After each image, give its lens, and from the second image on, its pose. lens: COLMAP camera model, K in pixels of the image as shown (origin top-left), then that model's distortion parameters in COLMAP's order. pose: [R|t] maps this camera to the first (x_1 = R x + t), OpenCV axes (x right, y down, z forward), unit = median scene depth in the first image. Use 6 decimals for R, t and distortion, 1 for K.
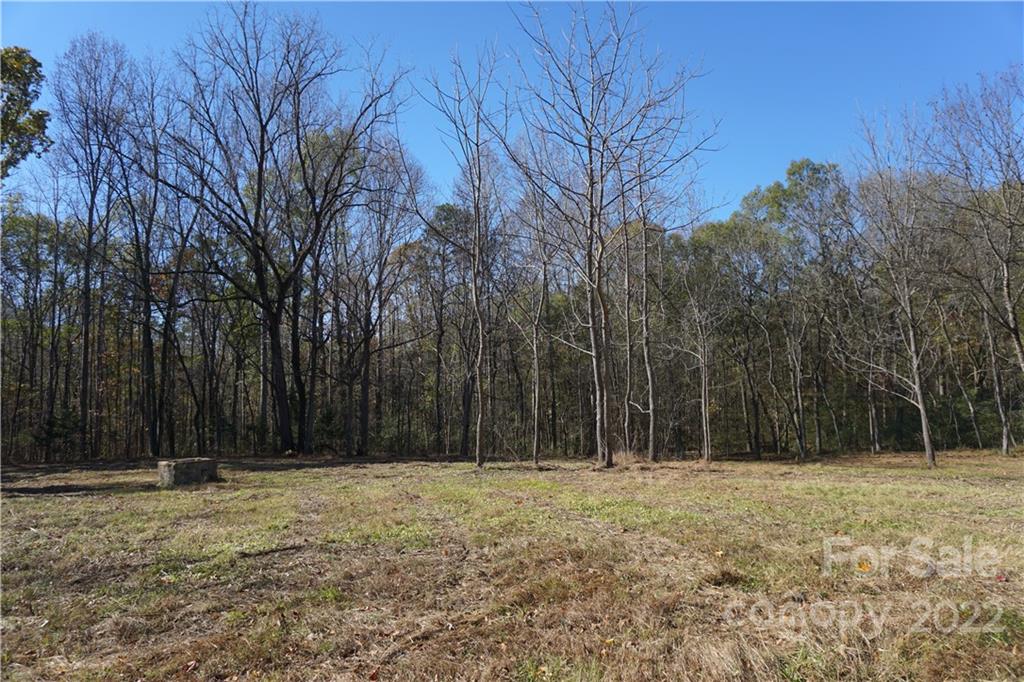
lens RADIAL K [[686.7, 0, 513.1], [0, 686.7, 346.4], [0, 0, 1]] dist [-0.048215, 0.034716]
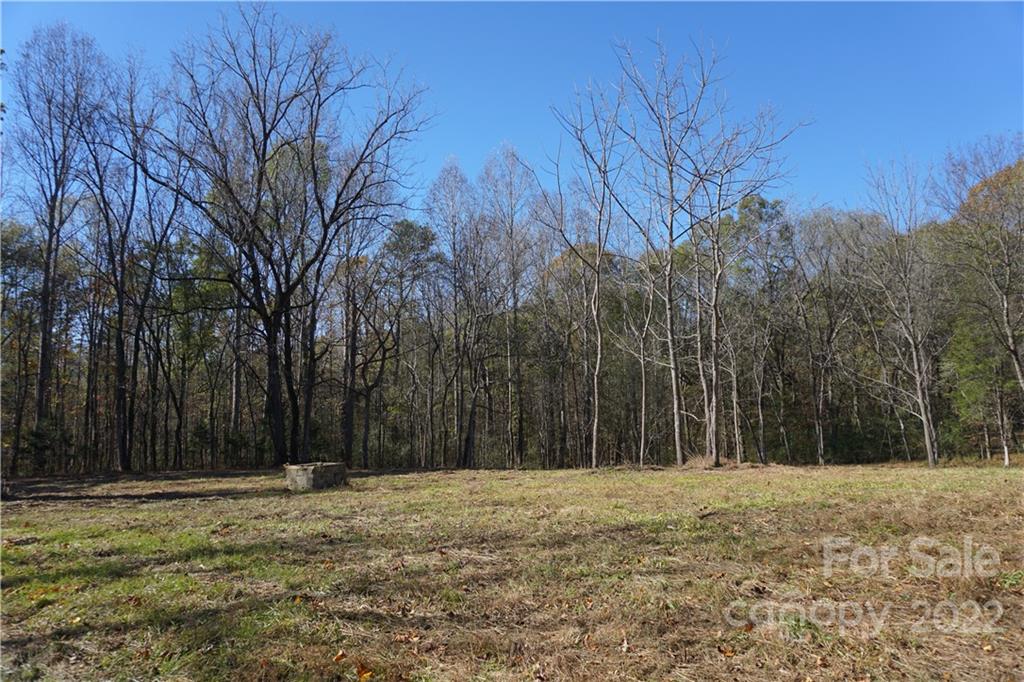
lens RADIAL K [[686.7, 0, 513.3], [0, 686.7, 344.2], [0, 0, 1]] dist [-0.048215, 0.034716]
pose [[0.988907, 0.020703, 0.147089, -0.205746], [-0.015926, 0.999309, -0.033583, 0.011276], [-0.147682, 0.030867, 0.988553, -0.027579]]
